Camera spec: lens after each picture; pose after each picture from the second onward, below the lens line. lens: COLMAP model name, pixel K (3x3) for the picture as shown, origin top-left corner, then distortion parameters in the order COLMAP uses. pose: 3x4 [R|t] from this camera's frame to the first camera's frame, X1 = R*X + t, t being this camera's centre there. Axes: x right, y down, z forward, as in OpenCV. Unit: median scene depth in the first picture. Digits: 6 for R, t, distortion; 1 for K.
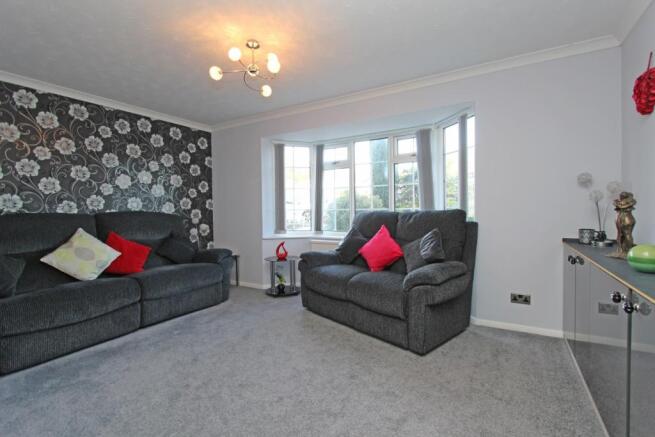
lens RADIAL K [[298.6, 0, 328.4], [0, 298.6, 215.7], [0, 0, 1]] dist [-0.011890, -0.000024]
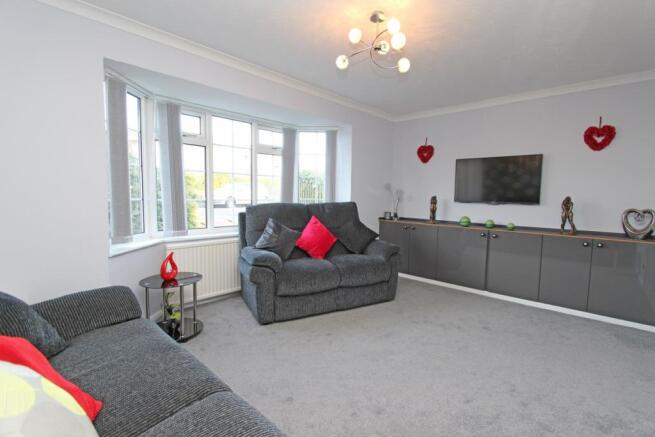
lens RADIAL K [[298.6, 0, 328.0], [0, 298.6, 219.8], [0, 0, 1]] dist [-0.011890, -0.000024]
pose [[0.249866, -0.070948, 0.965678, -0.732092], [0.000957, 0.997330, 0.073026, -0.030405], [-0.968280, -0.017323, 0.249267, 0.578744]]
